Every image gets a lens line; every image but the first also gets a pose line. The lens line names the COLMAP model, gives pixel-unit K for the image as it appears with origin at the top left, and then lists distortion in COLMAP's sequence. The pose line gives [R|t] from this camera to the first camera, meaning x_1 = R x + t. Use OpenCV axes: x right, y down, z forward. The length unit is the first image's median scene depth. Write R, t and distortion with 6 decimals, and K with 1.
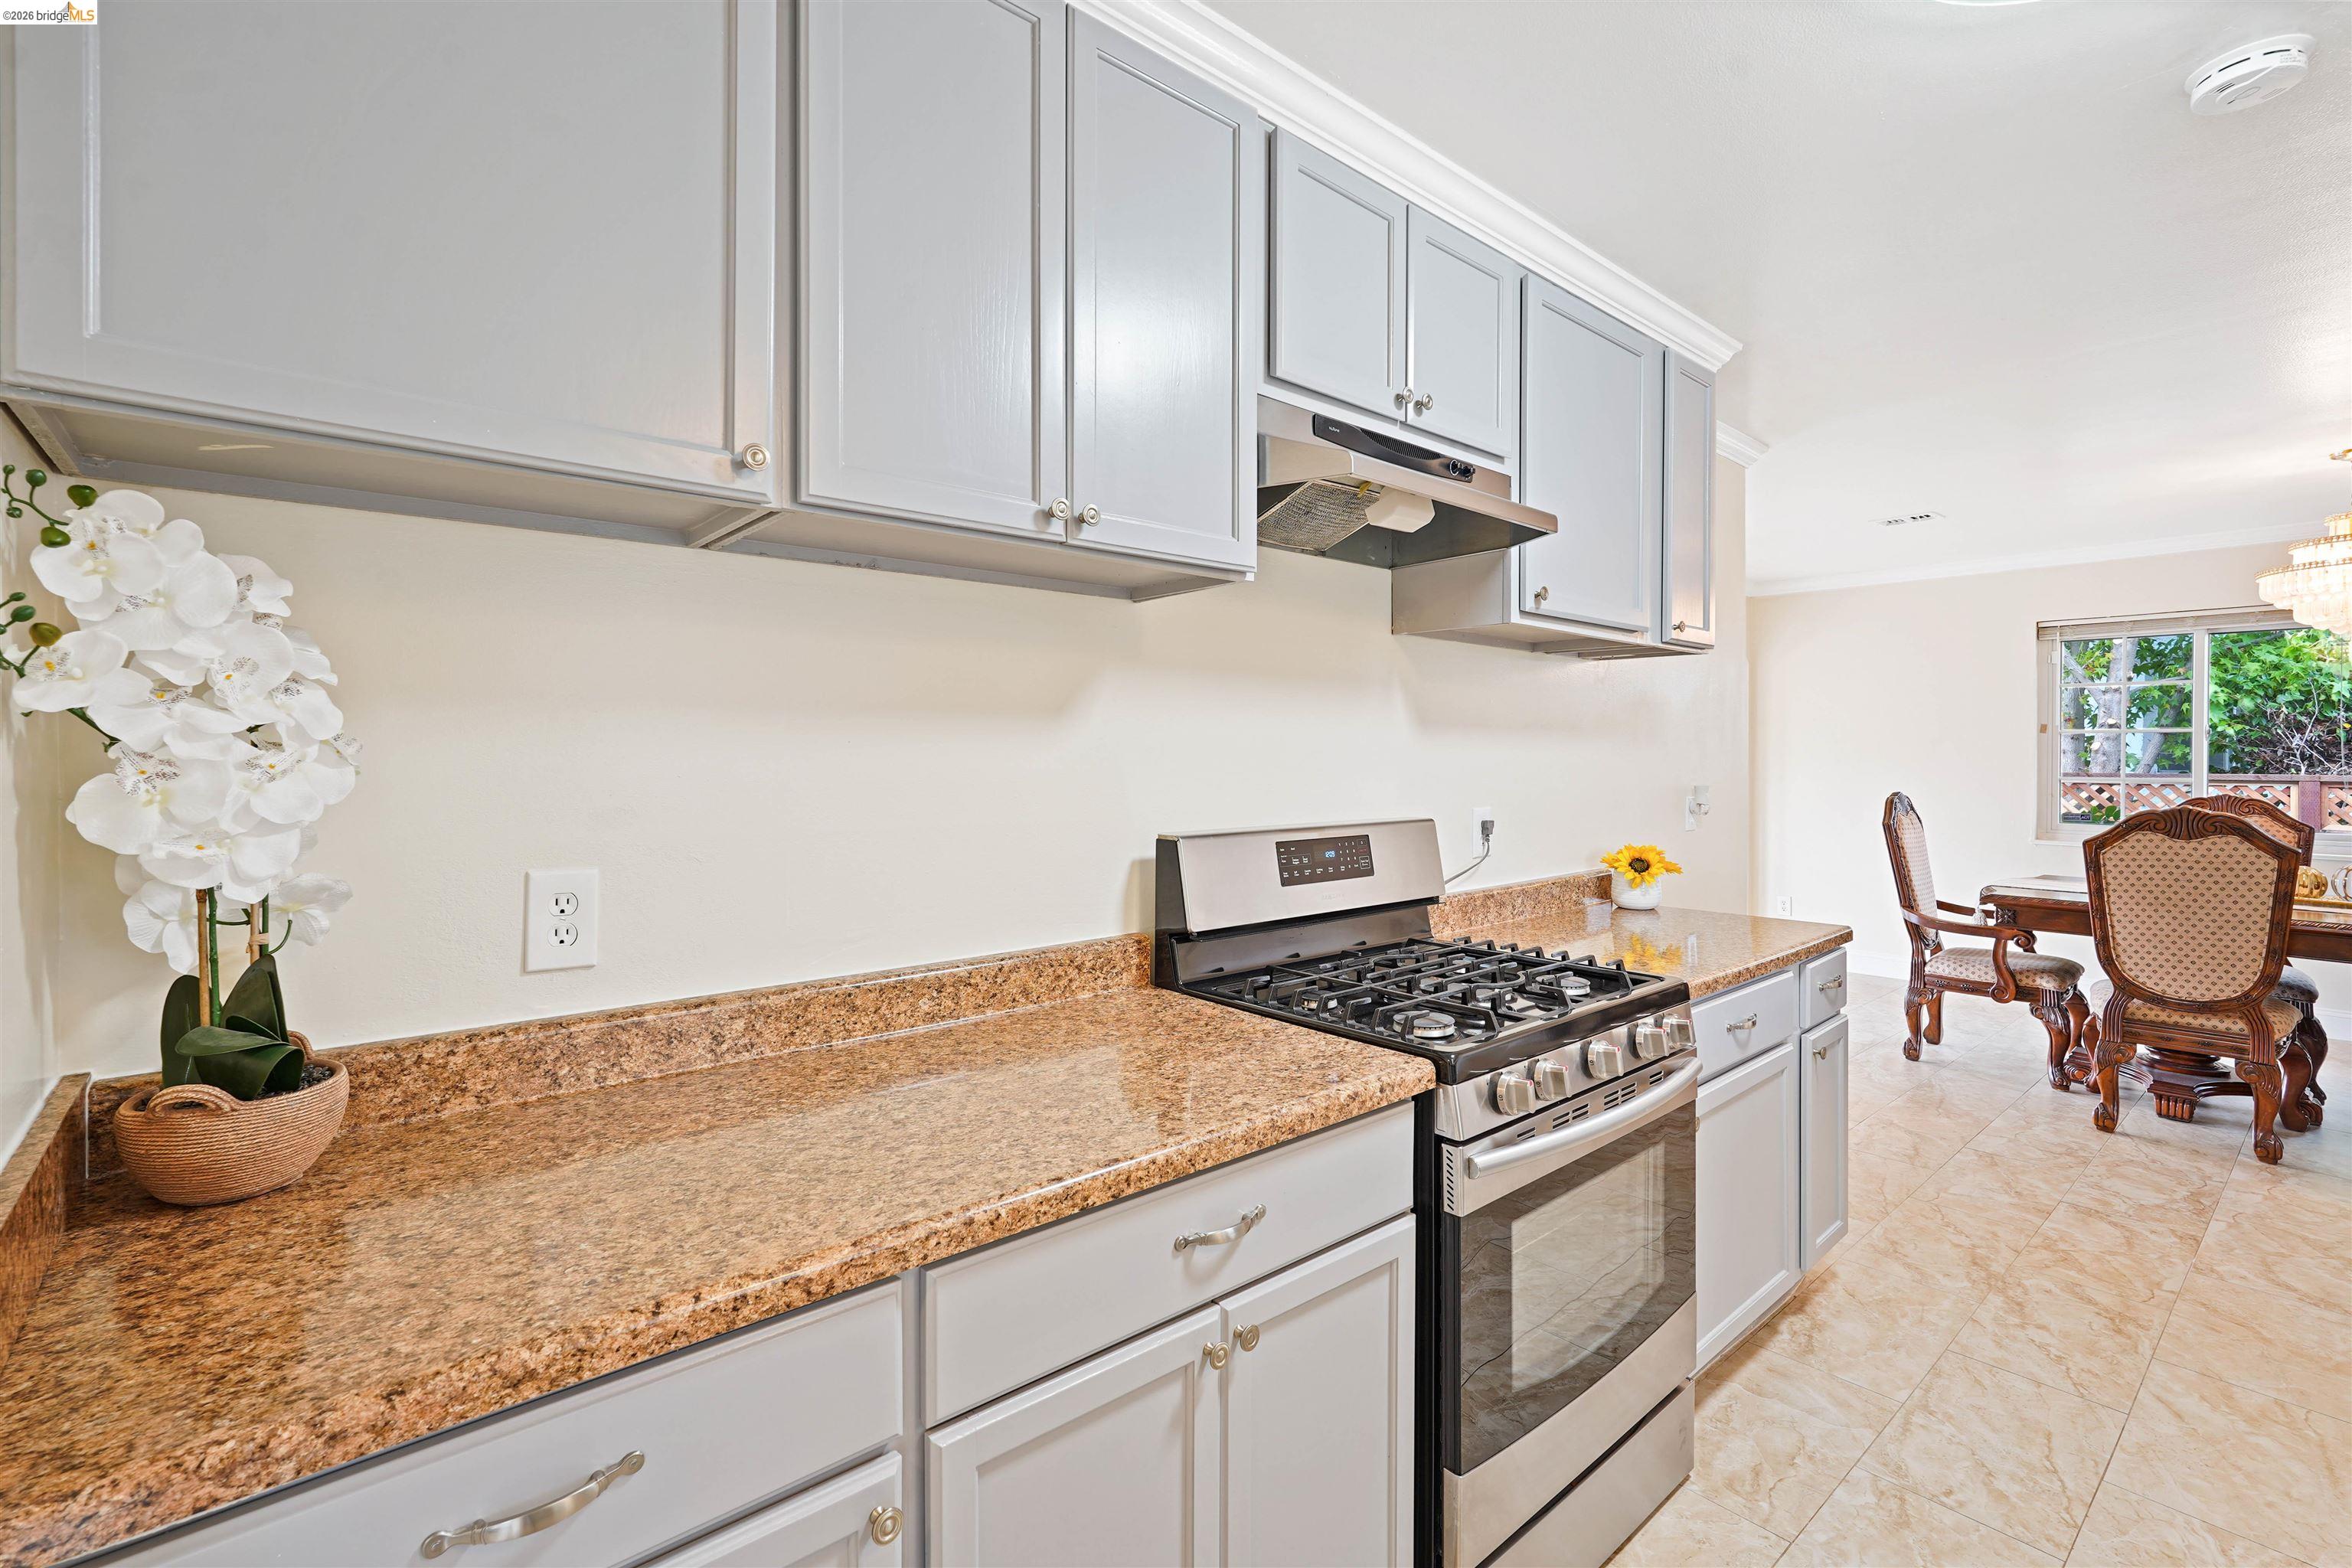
lens RADIAL K [[1053.2, 0, 1169.6], [0, 1053.2, 767.2], [0, 0, 1]] dist [-0.000435, 0.000950]
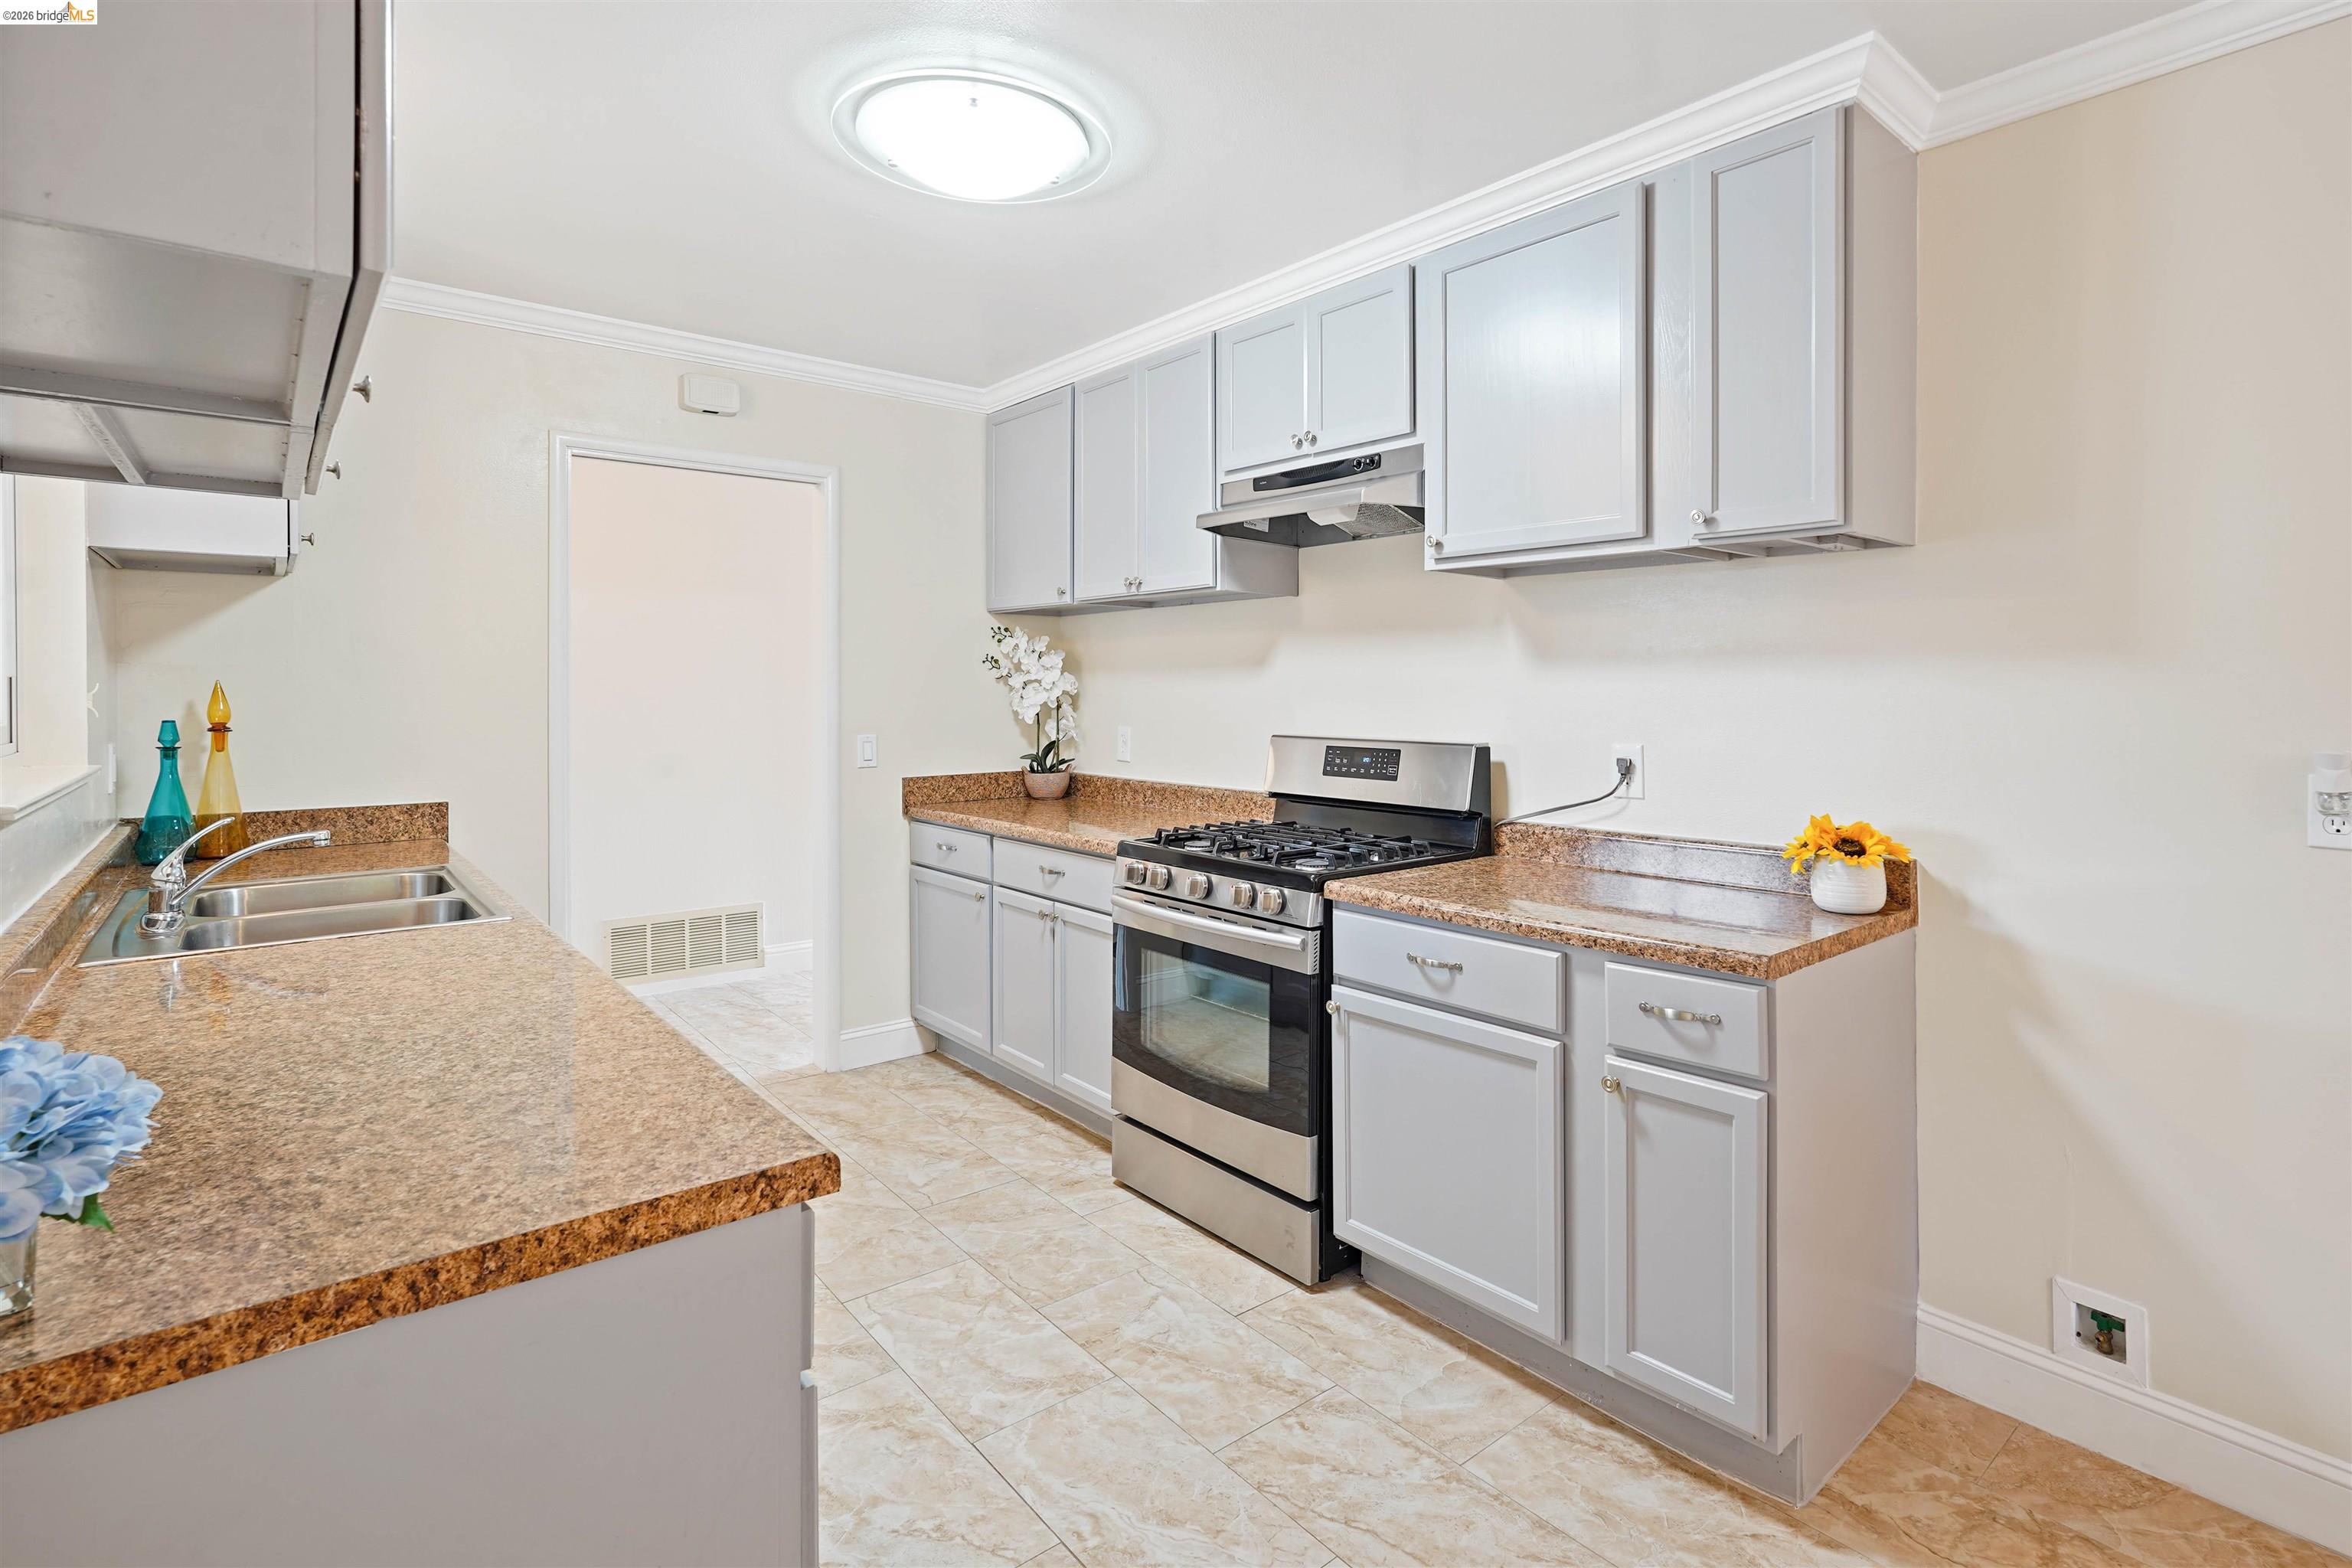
lens RADIAL K [[1131.5, 0, 1249.0], [0, 1131.5, 695.7], [0, 0, 1]] dist [-0.015118, 0.000420]
pose [[0.009703, 0.003376, -0.999947, 1.533378], [-0.017033, 0.999850, 0.003210, -0.002273], [0.999808, 0.017001, 0.009759, 0.791339]]
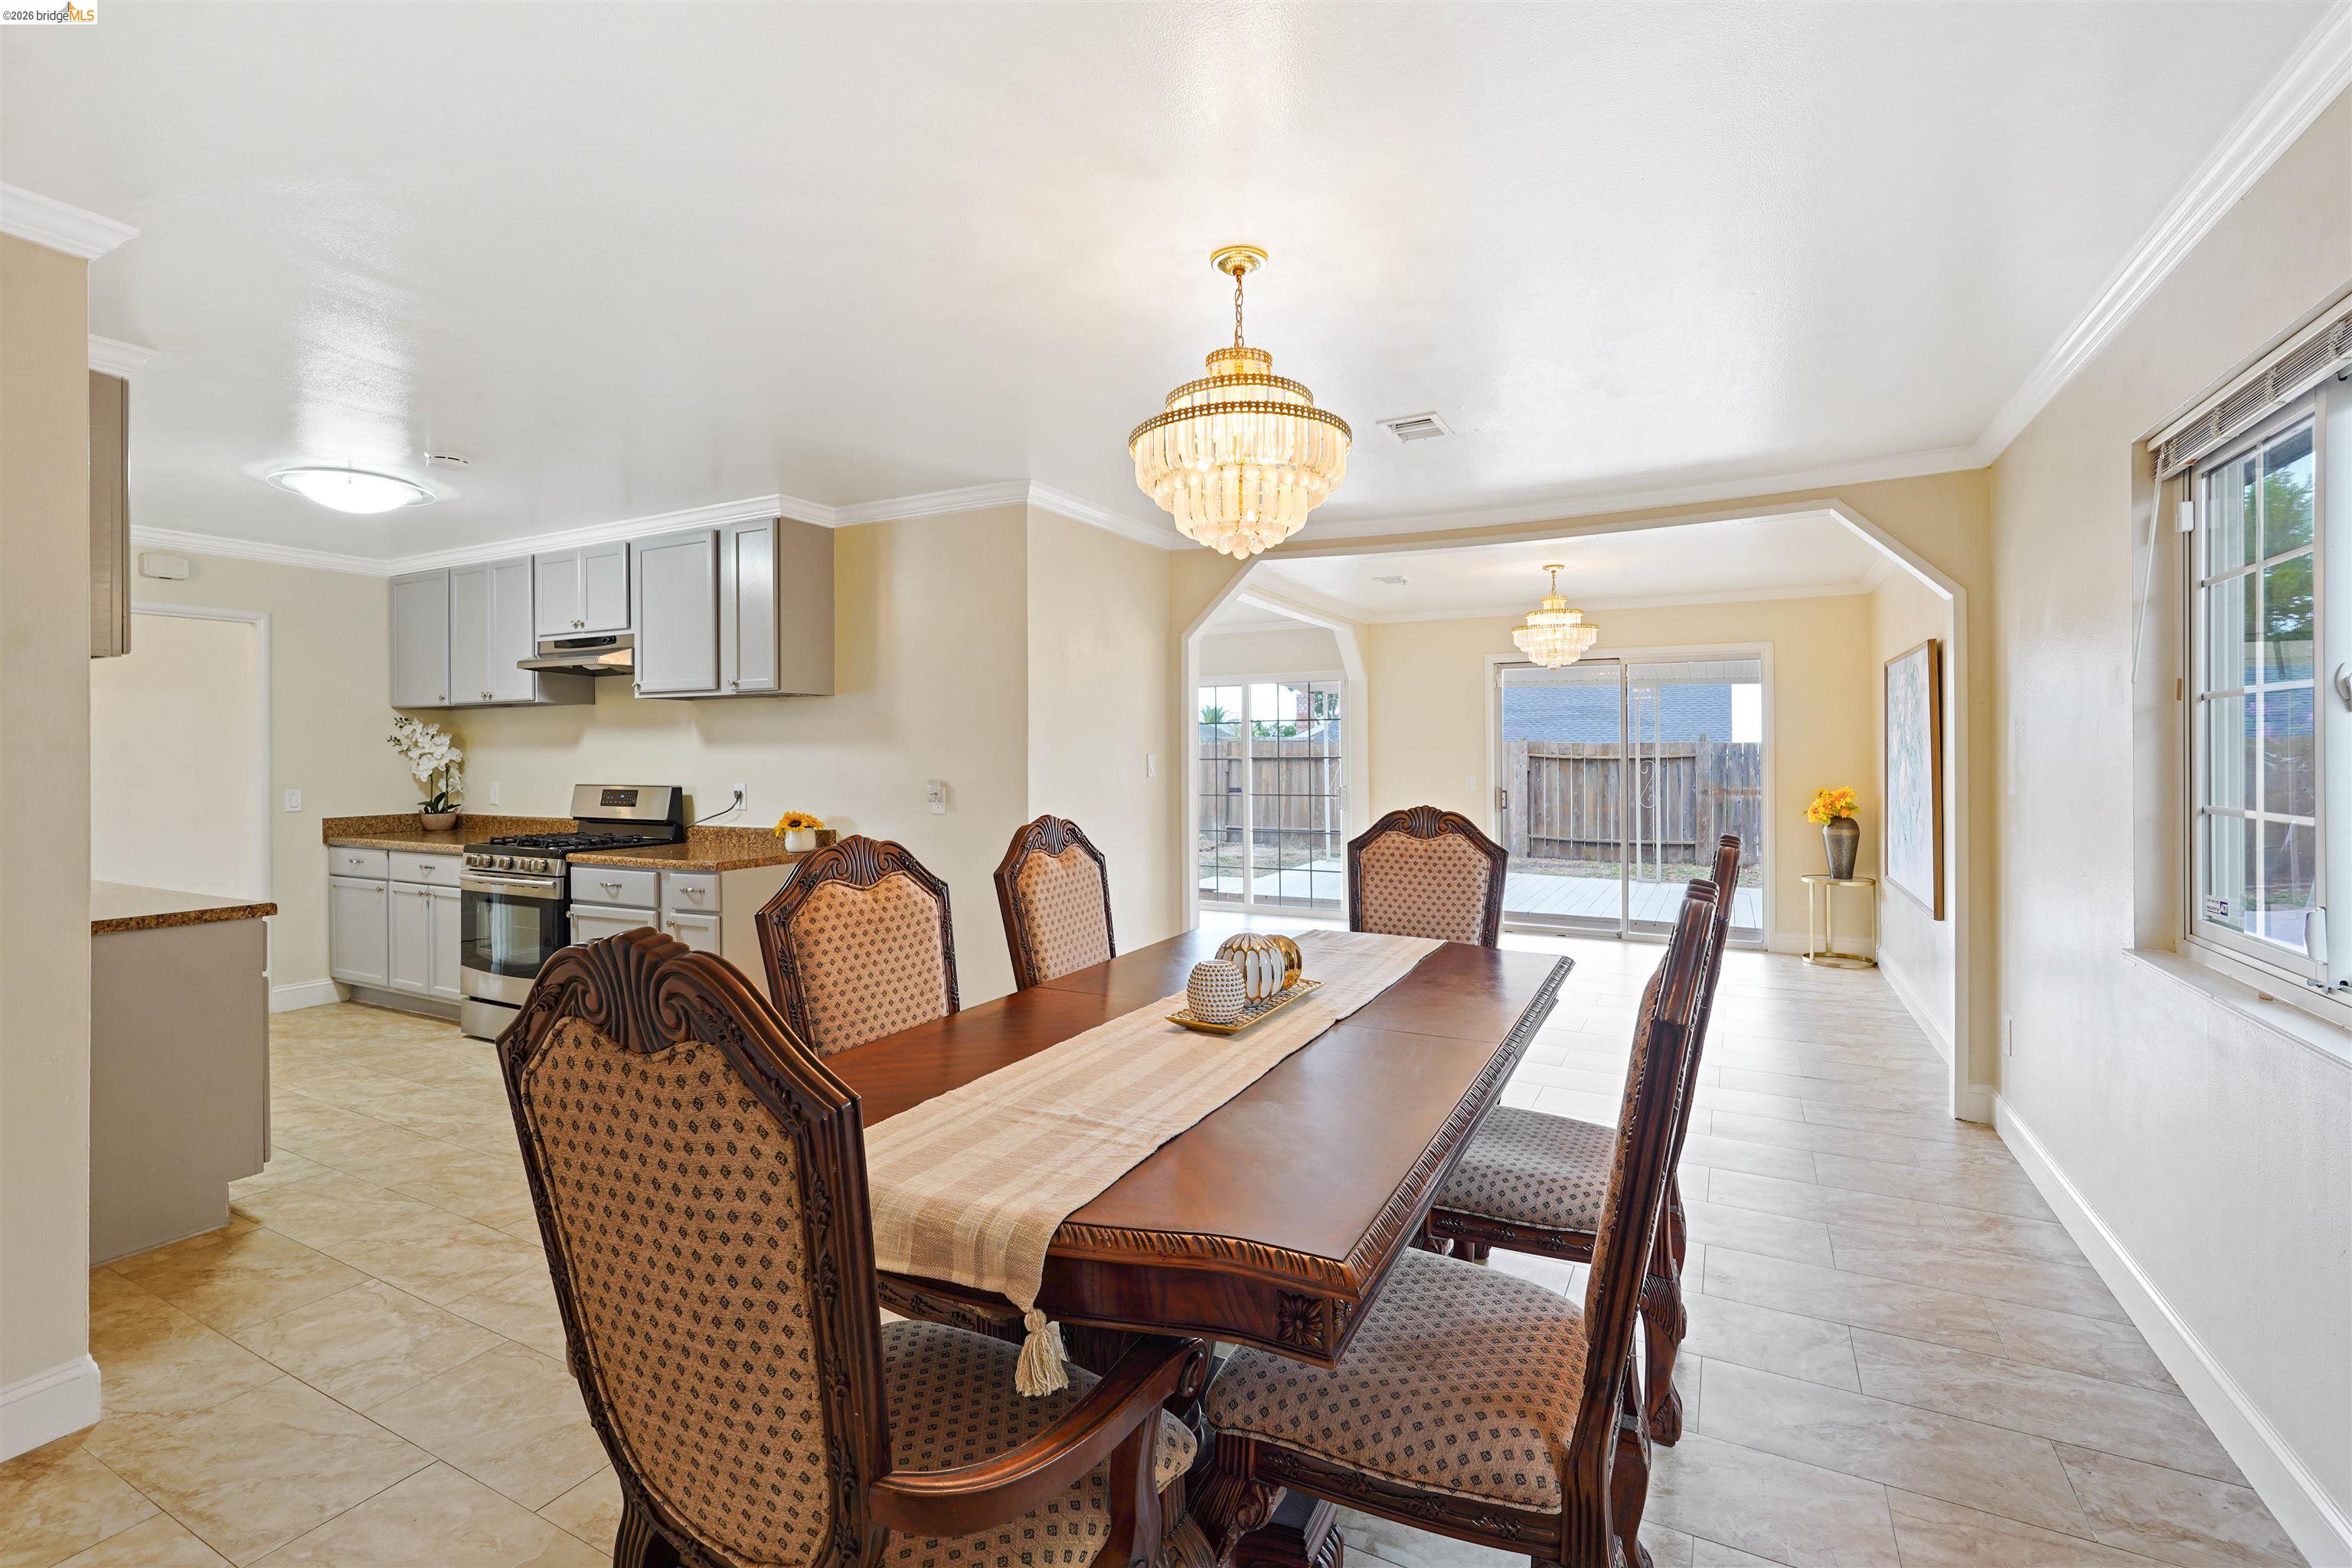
lens RADIAL K [[1053.2, 0, 1151.8], [0, 1053.2, 751.2], [0, 0, 1]] dist [-0.000435, 0.000950]
pose [[0.354274, -0.003487, -0.935135, 2.805645], [-0.008175, 0.999943, -0.006825, -0.017212], [0.935106, 0.010063, 0.354225, 1.225439]]
